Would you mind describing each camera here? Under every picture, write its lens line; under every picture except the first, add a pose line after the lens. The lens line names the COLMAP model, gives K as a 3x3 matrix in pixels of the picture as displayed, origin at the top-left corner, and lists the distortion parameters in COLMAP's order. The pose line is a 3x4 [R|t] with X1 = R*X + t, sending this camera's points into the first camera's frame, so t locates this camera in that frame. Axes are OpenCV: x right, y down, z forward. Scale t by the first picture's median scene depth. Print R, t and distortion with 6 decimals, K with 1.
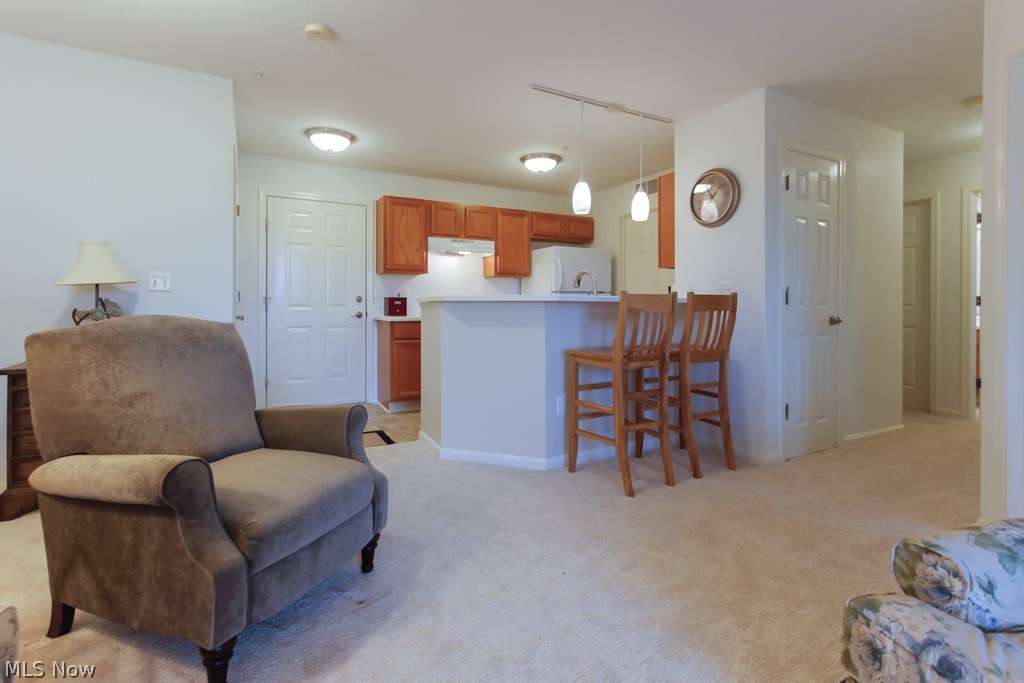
lens RADIAL K [[471.8, 0, 506.6], [0, 471.8, 299.8], [0, 0, 1]] dist [0.020142, 0.000281]
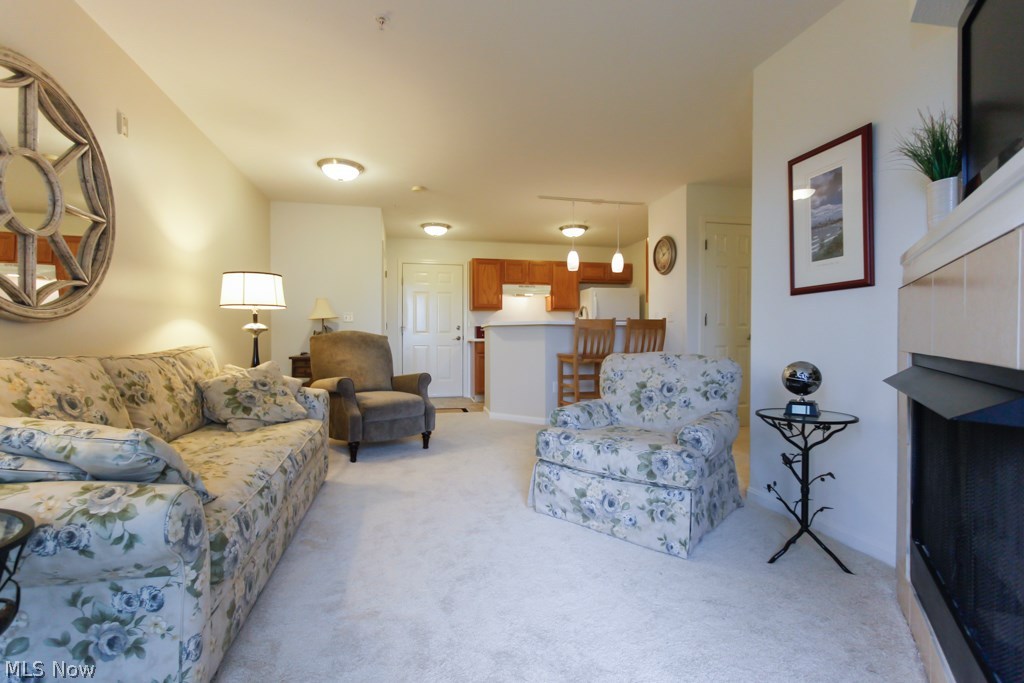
lens RADIAL K [[473.5, 0, 503.1], [0, 473.5, 331.9], [0, 0, 1]] dist [0.003516, 0.001131]
pose [[0.958004, -0.006683, -0.286677, 0.275874], [0.004622, 0.999958, -0.007866, 0.026404], [0.286717, 0.006210, 0.957995, -0.430610]]
